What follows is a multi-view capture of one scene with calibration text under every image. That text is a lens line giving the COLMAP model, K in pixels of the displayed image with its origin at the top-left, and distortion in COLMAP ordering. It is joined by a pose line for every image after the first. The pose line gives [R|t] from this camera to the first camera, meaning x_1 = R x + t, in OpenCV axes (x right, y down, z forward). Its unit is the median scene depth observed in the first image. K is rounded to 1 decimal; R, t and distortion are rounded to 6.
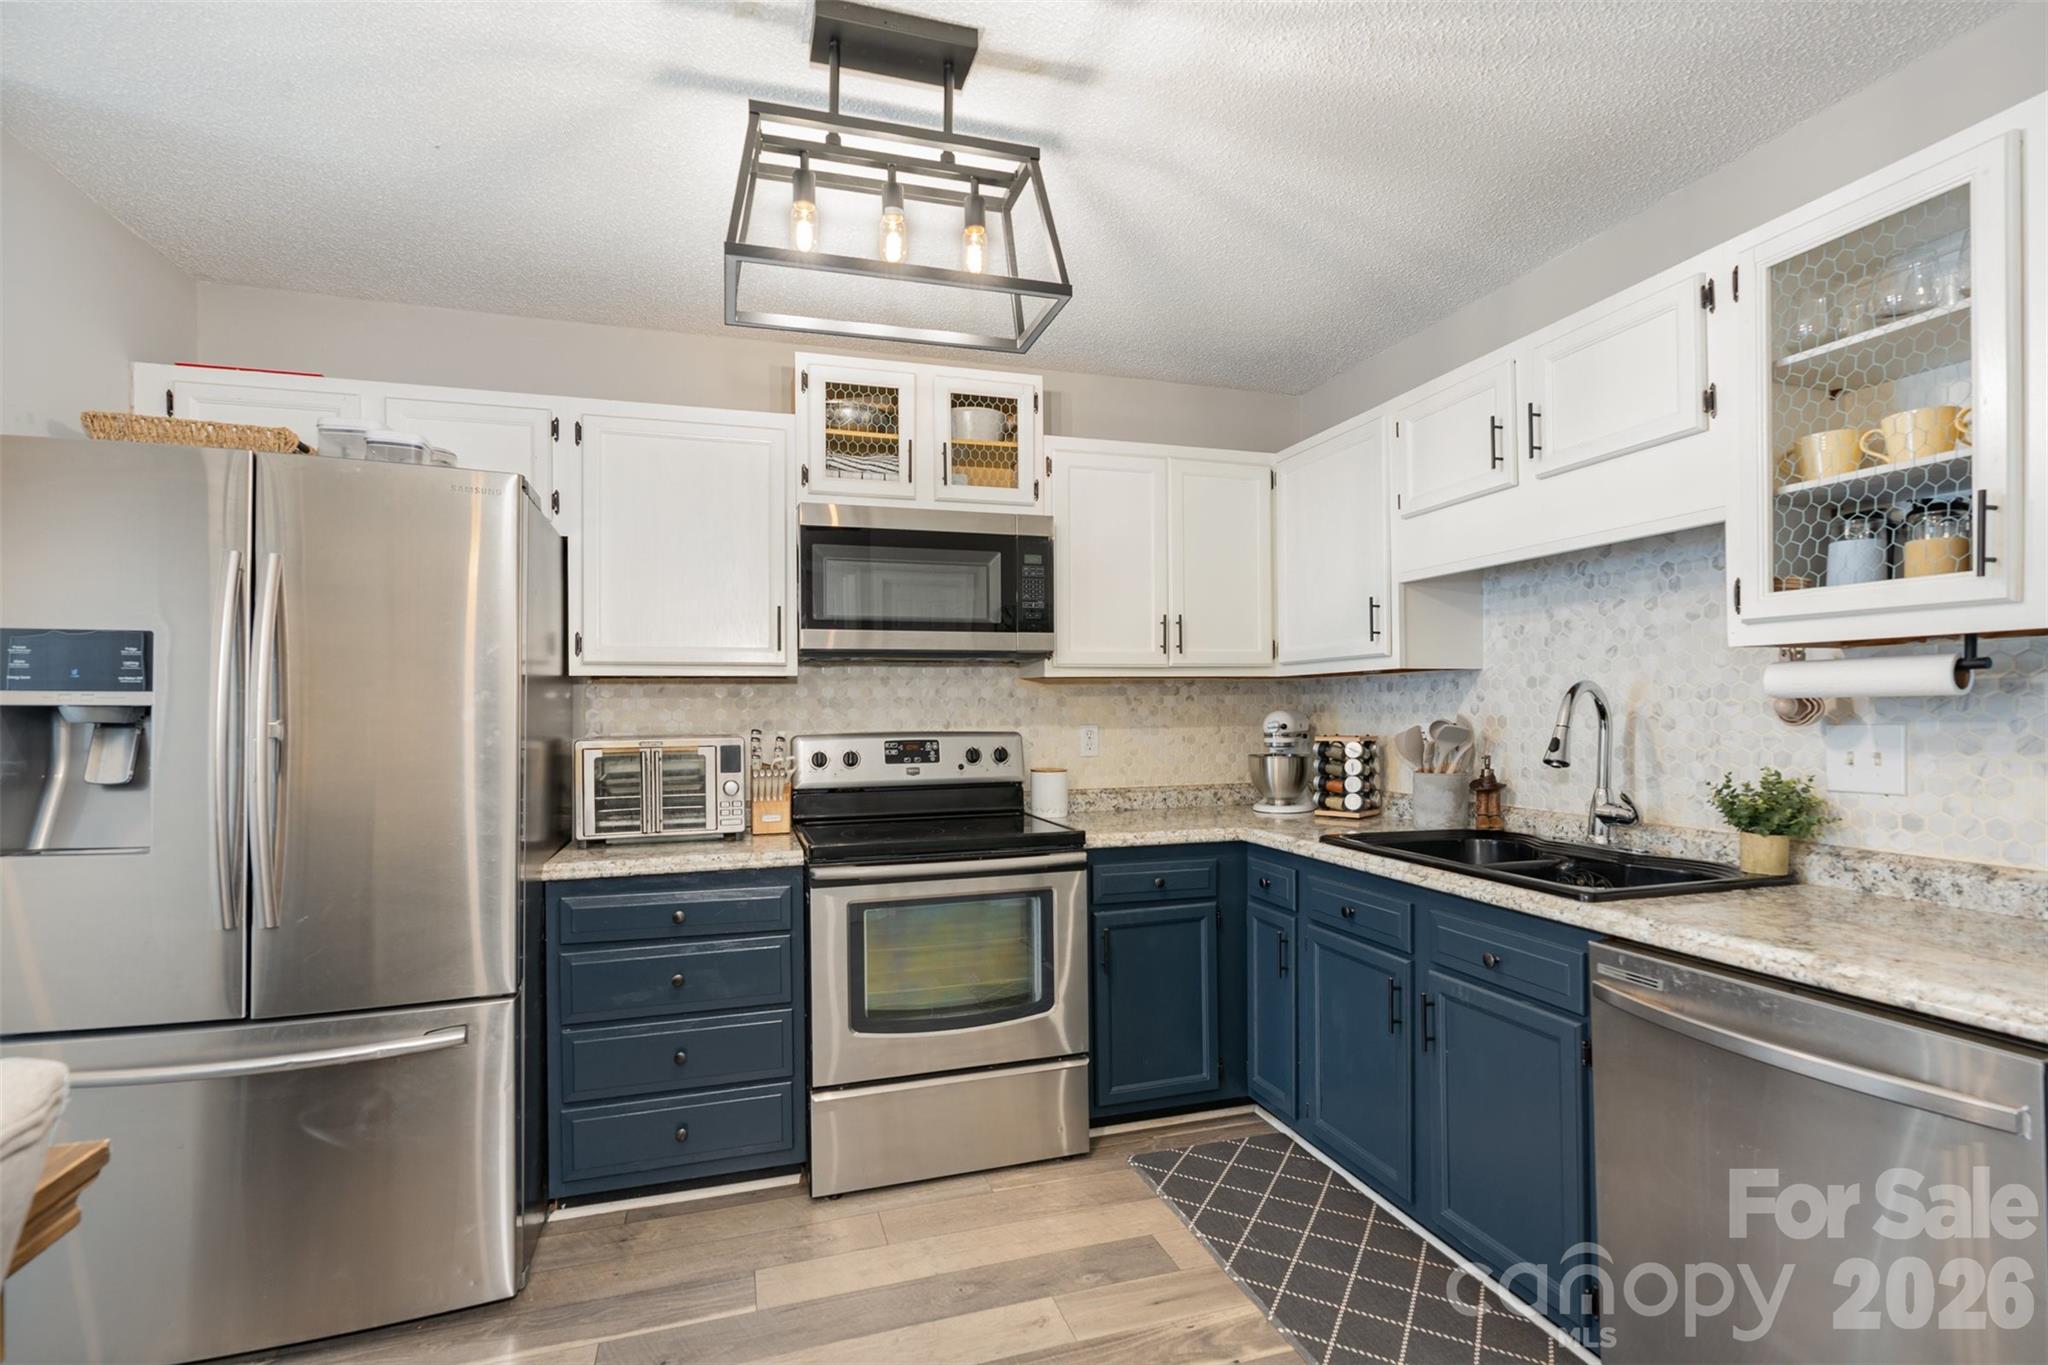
lens RADIAL K [[936.4, 0, 1022.7], [0, 936.4, 703.0], [0, 0, 1]] dist [0.001448, 0.000082]
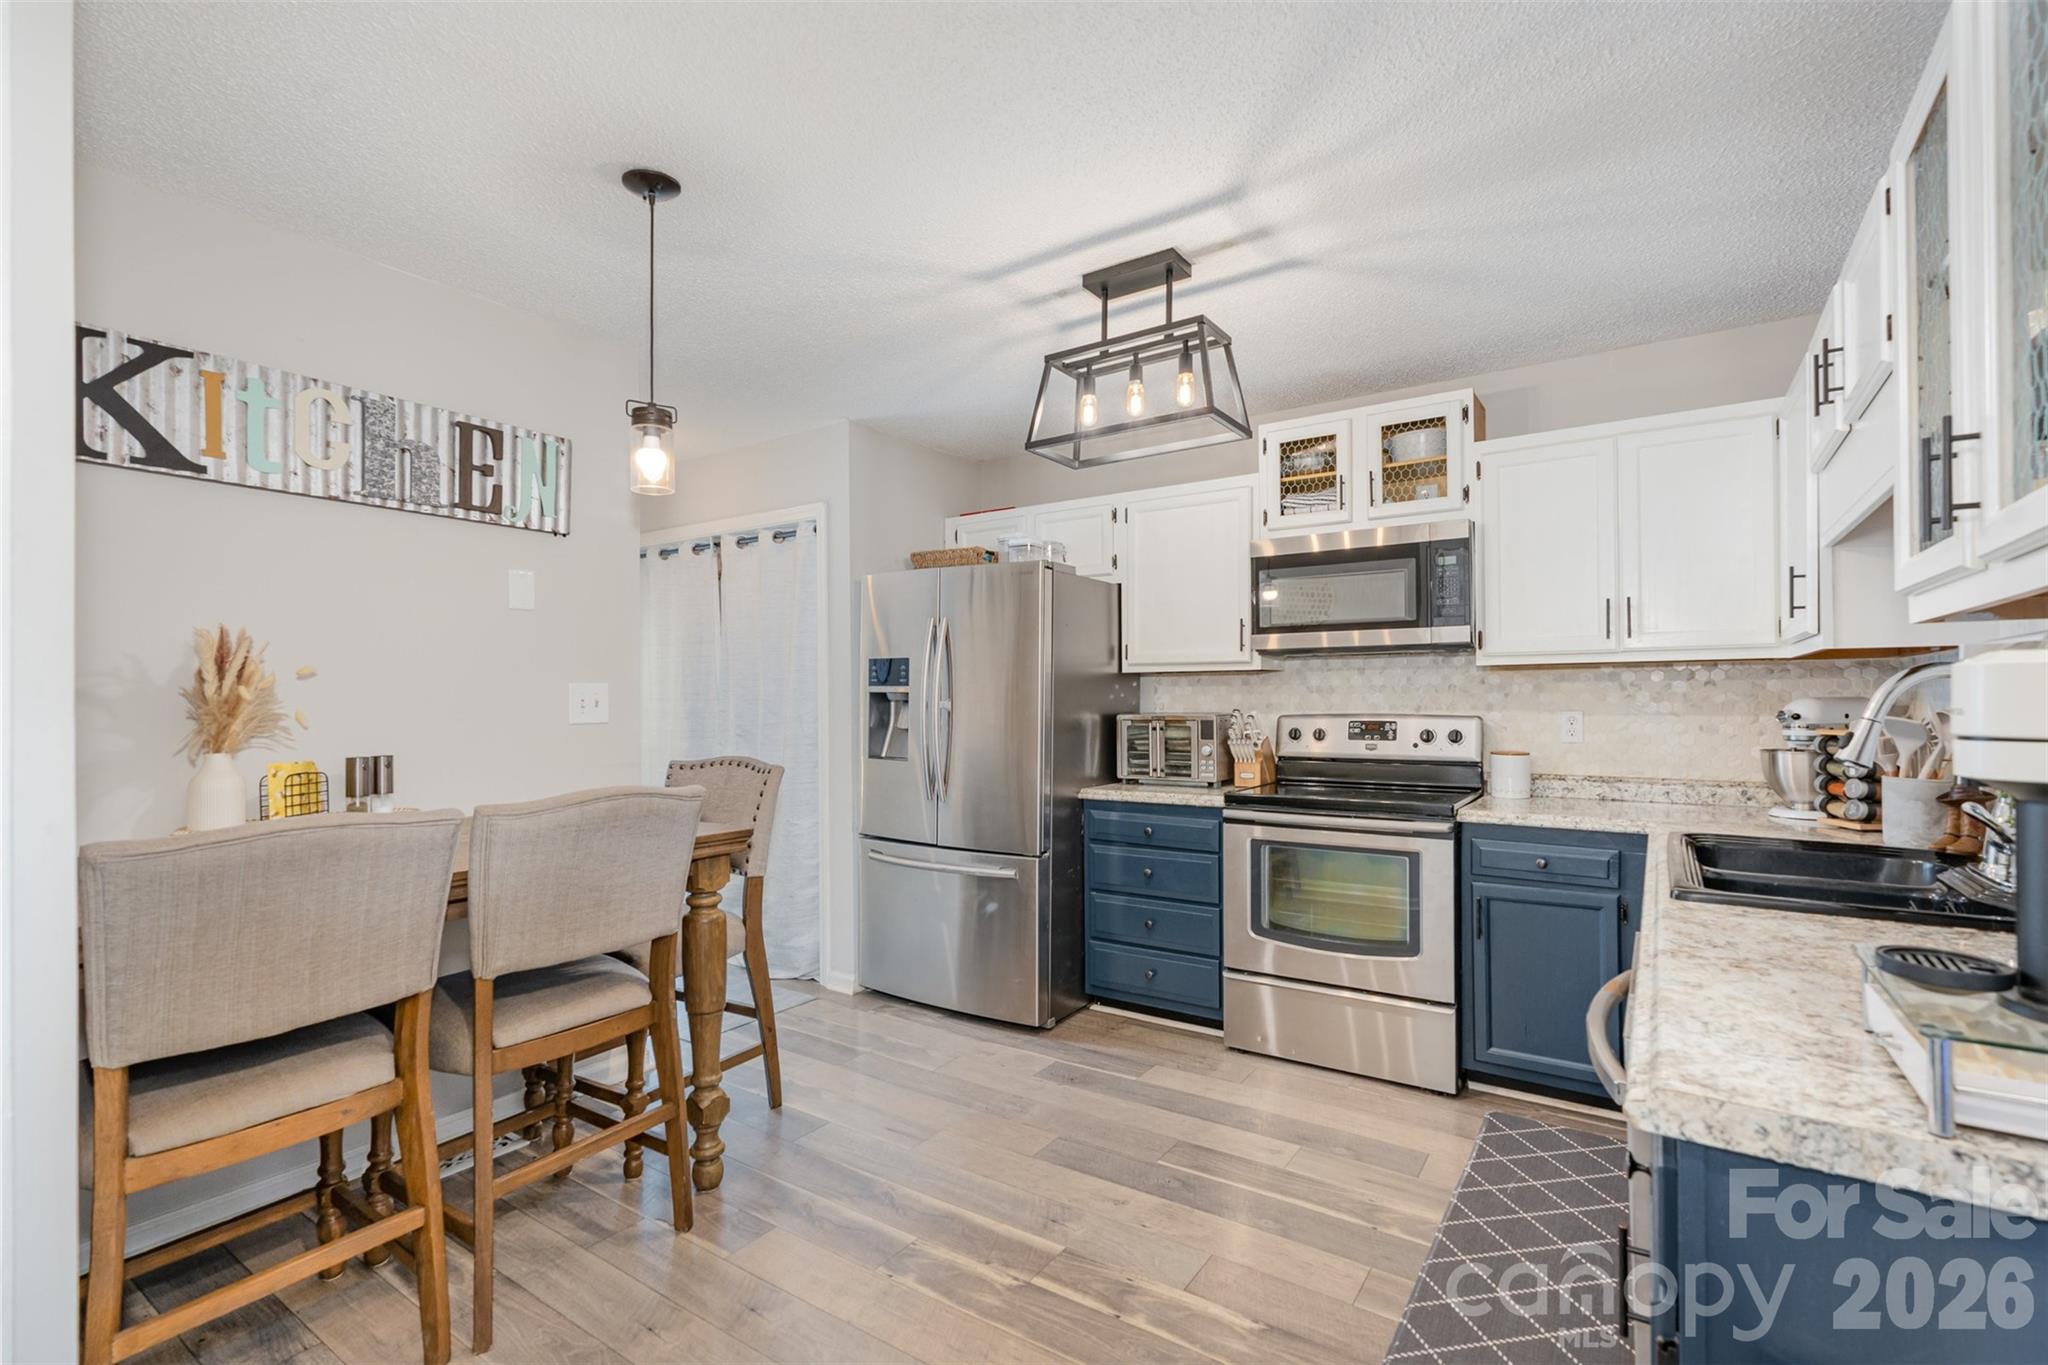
lens RADIAL K [[936.4, 0, 1059.8], [0, 936.4, 683.8], [0, 0, 1]] dist [0.001448, 0.000082]
pose [[0.637256, -0.005444, -0.770633, 0.580142], [0.004174, 0.999985, -0.003612, -0.004863], [0.770641, -0.000915, 0.637269, -0.063204]]
